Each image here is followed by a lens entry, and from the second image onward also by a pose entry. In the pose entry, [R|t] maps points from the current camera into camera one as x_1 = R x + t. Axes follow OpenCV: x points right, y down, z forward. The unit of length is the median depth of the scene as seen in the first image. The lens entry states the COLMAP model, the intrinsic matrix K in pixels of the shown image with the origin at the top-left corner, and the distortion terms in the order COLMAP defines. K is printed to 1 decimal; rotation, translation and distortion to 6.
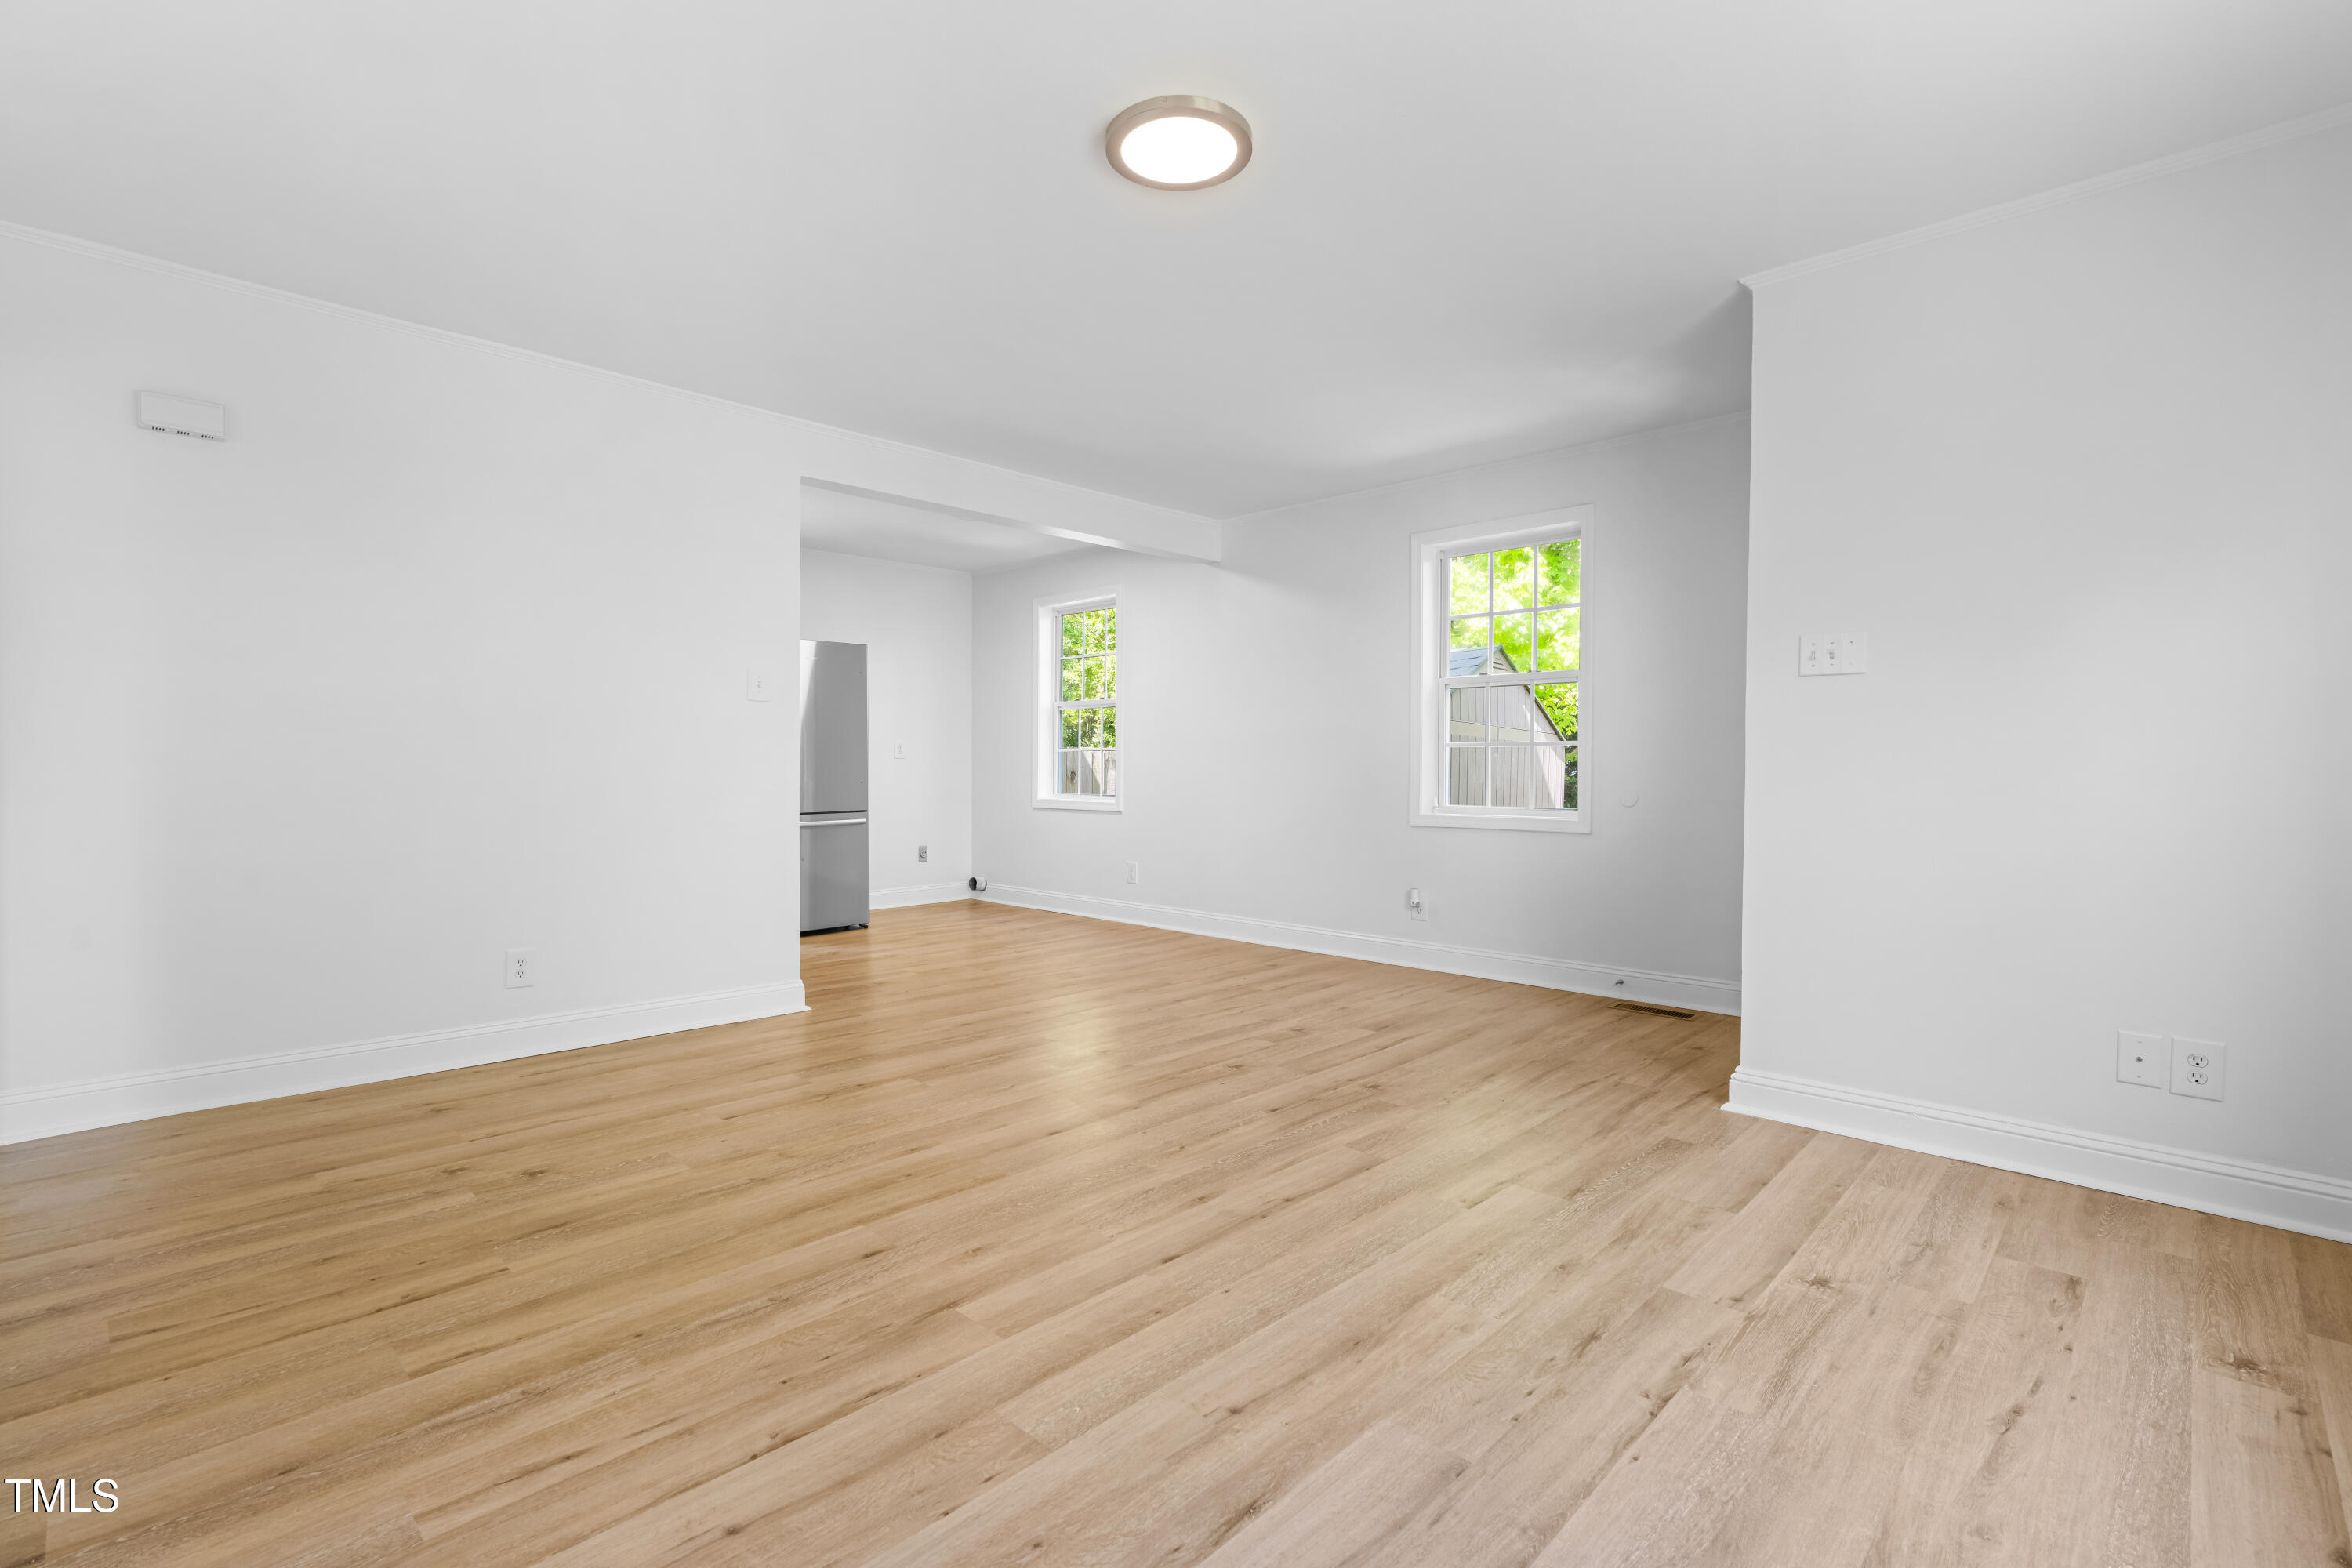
lens RADIAL K [[1063.1, 0, 1177.9], [0, 1063.1, 764.5], [0, 0, 1]] dist [-0.010004, 0.003233]
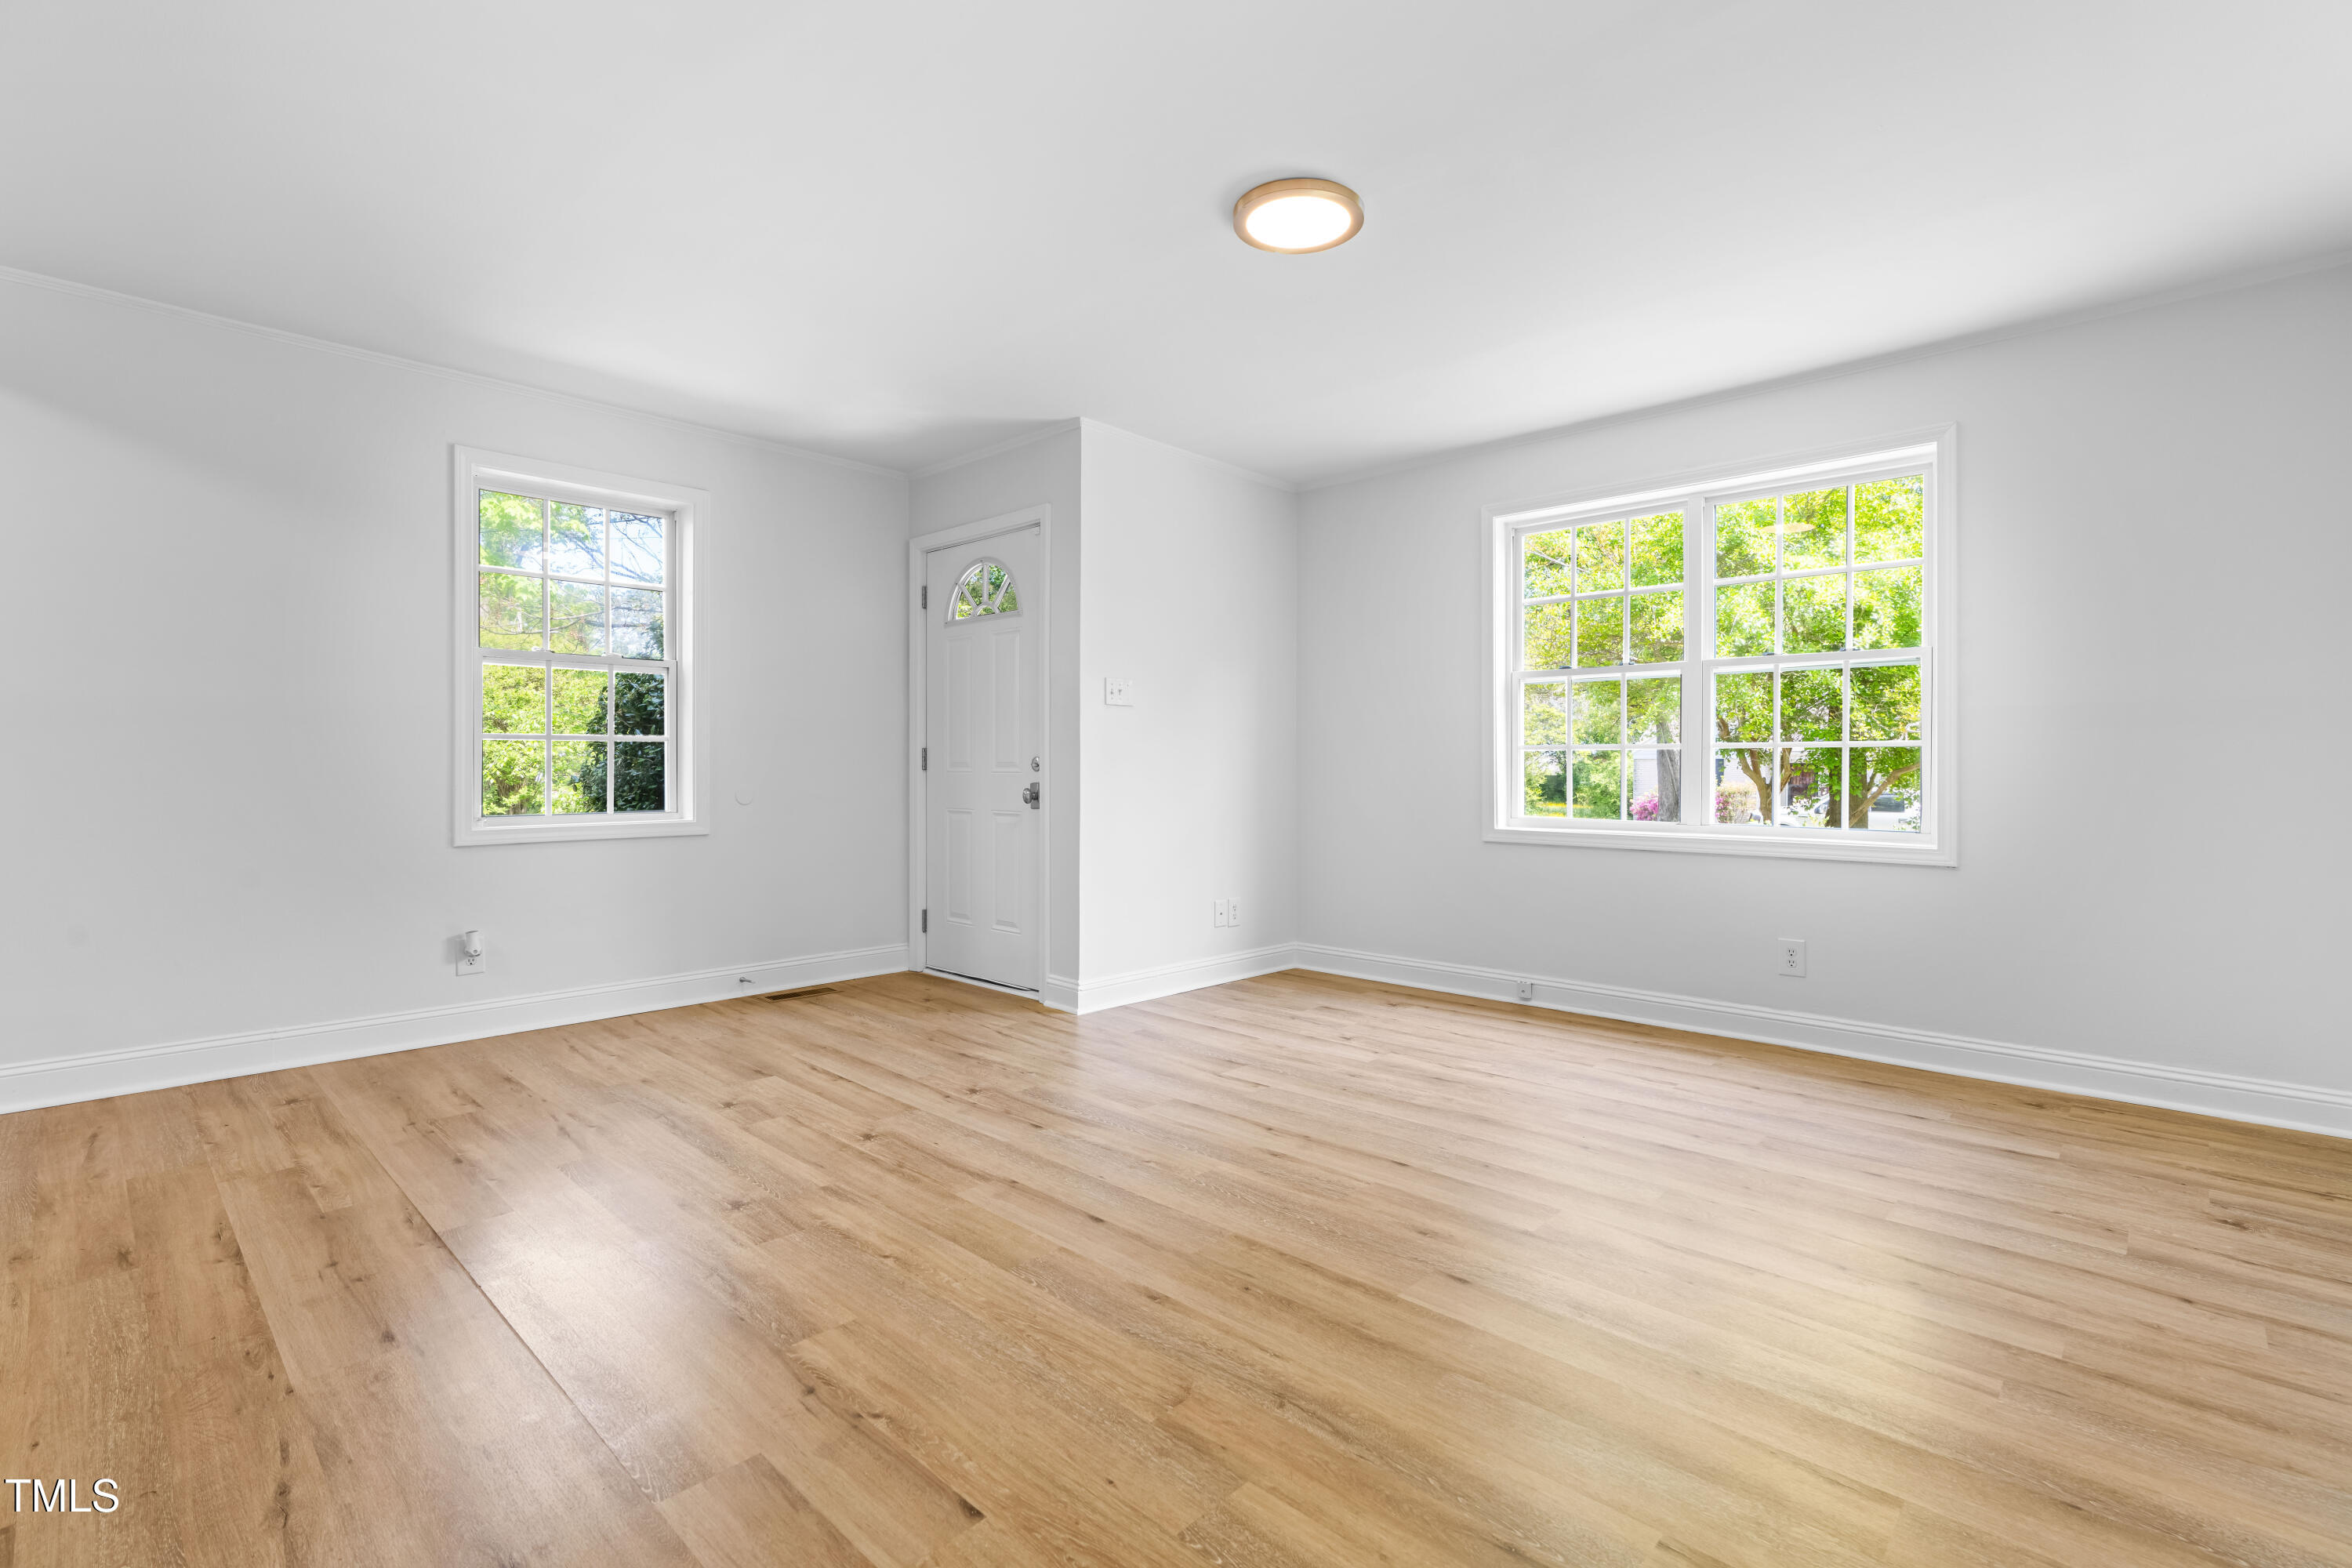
lens RADIAL K [[1063.1, 0, 1177.9], [0, 1063.1, 764.5], [0, 0, 1]] dist [-0.010004, 0.003233]
pose [[-0.006959, -0.003110, 0.999971, -1.015348], [-0.005516, 0.999980, 0.003072, -0.006003], [-0.999961, -0.005495, -0.006976, 1.030210]]
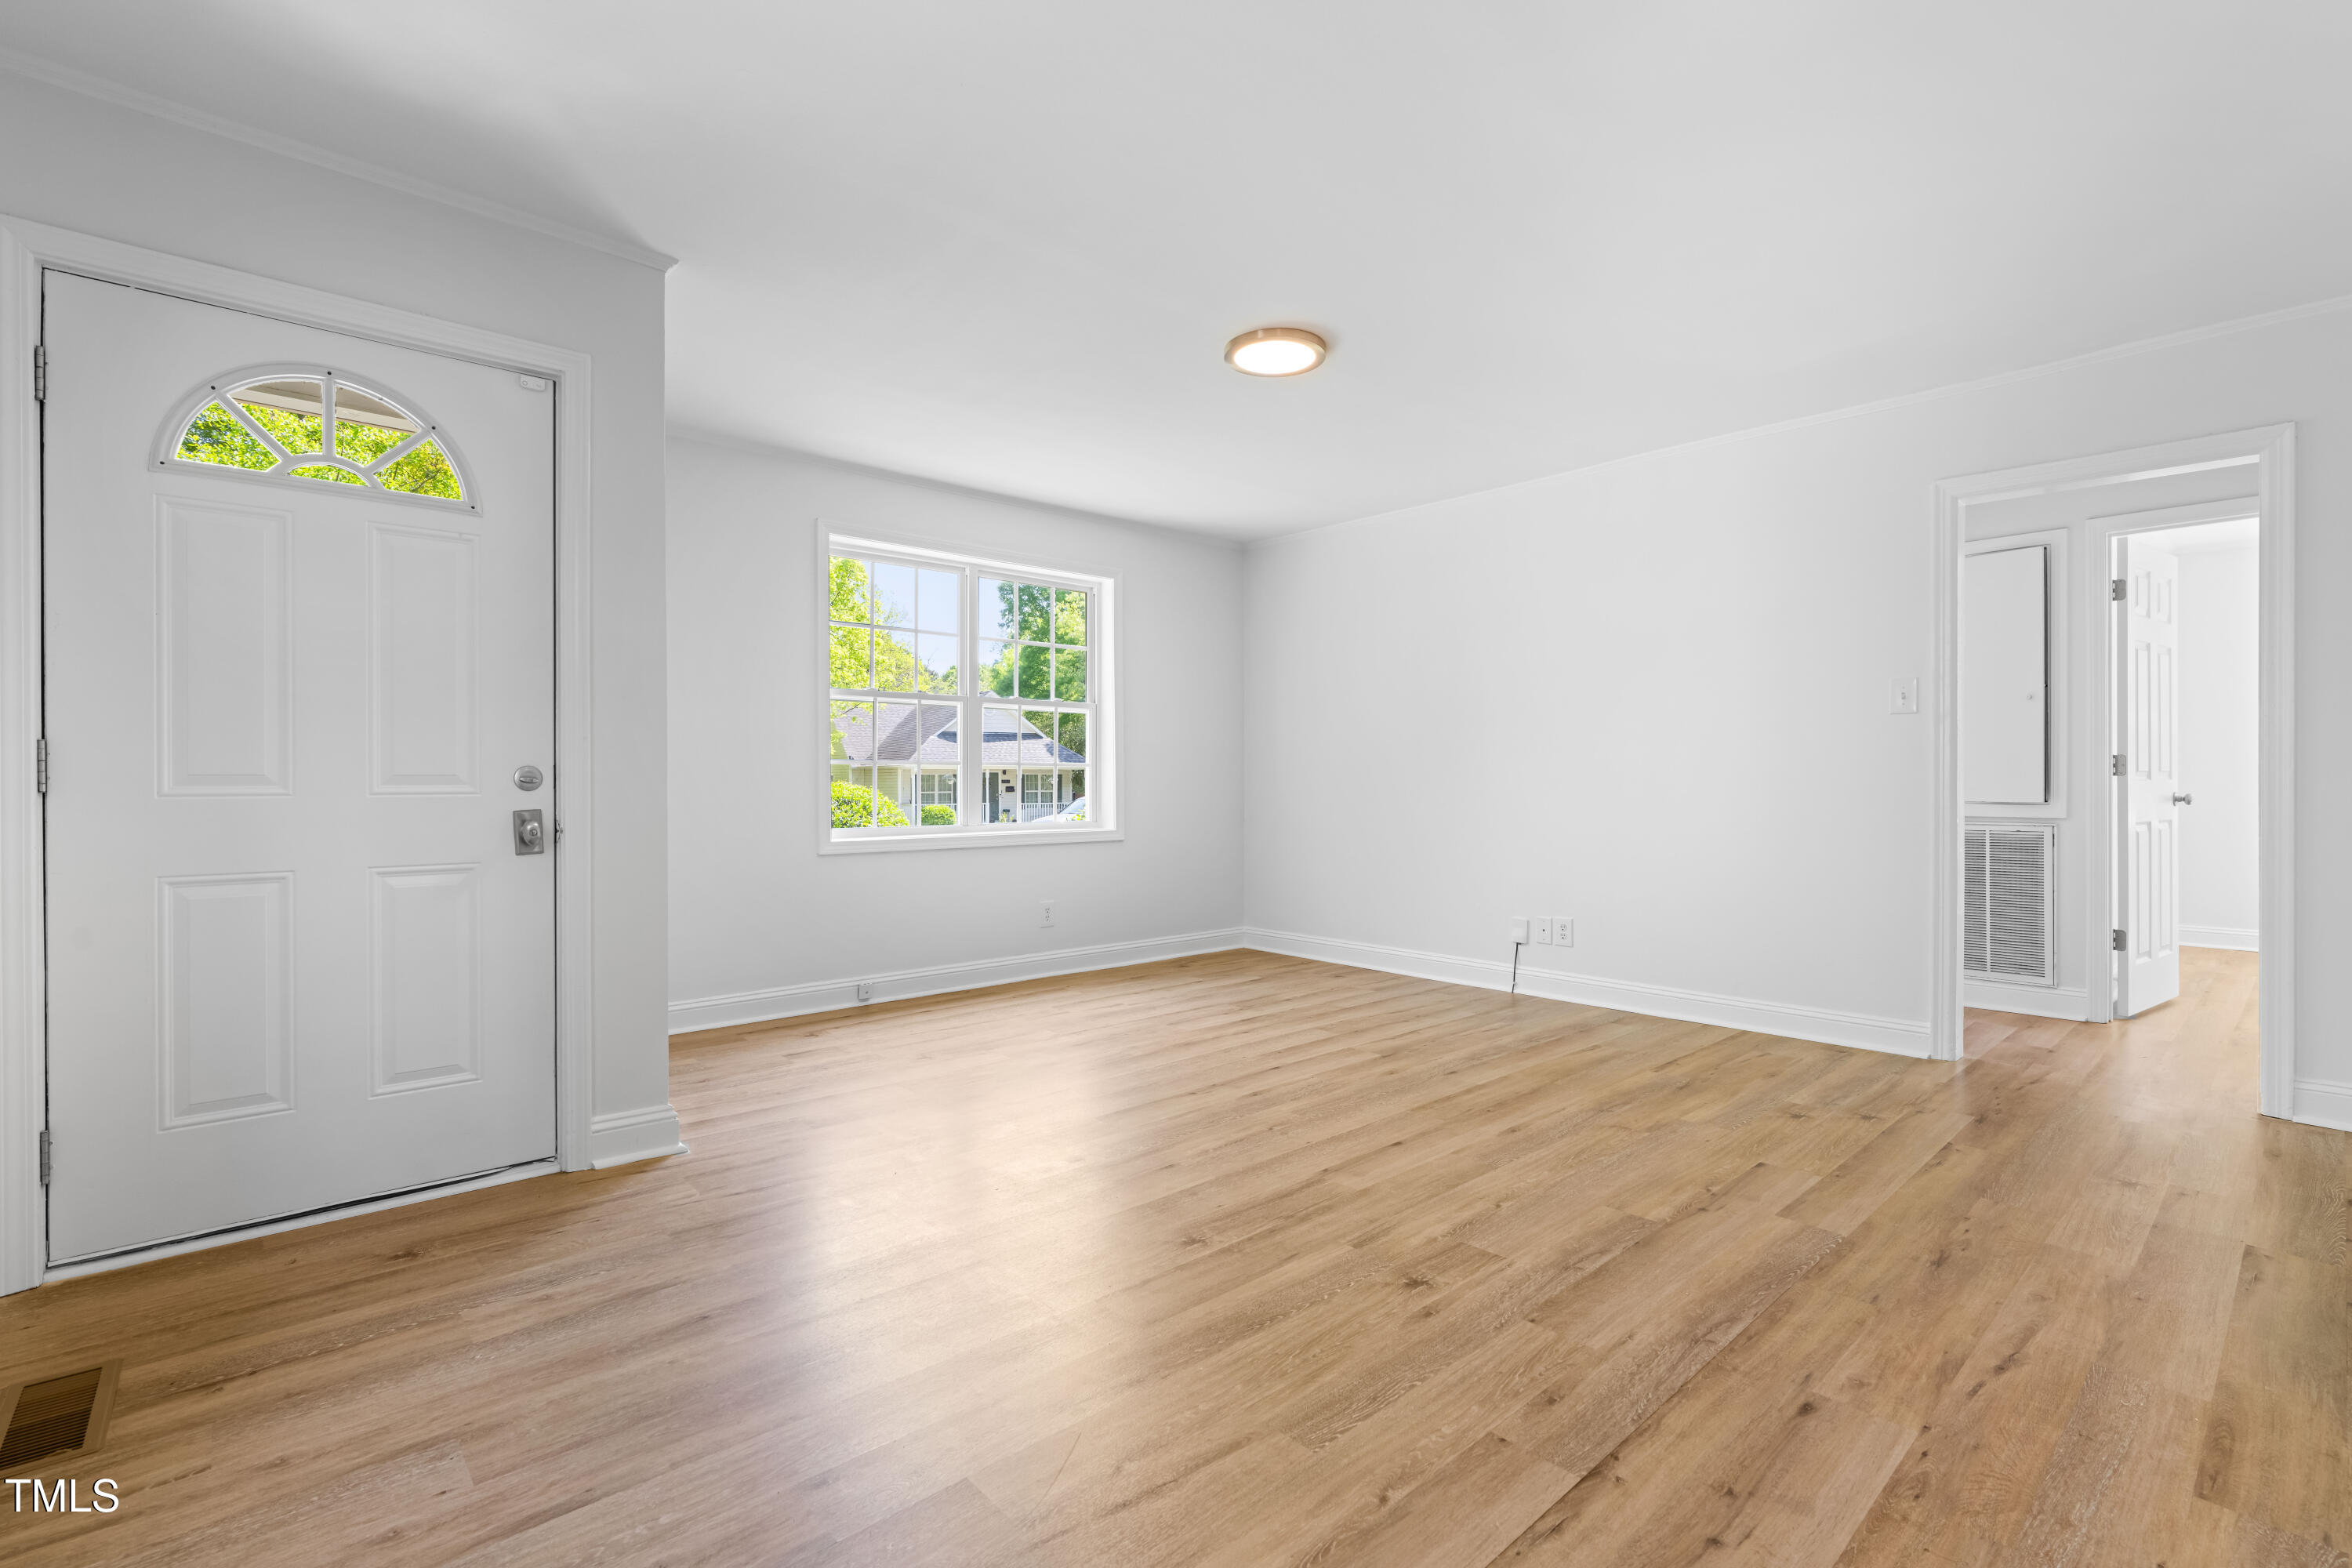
lens RADIAL K [[1063.1, 0, 1177.9], [0, 1063.1, 764.5], [0, 0, 1]] dist [-0.010004, 0.003233]
pose [[-0.997542, -0.004122, 0.069950, 0.026247], [-0.005301, 0.999847, -0.016674, 0.000893], [-0.069870, -0.017004, -0.997411, 2.221403]]
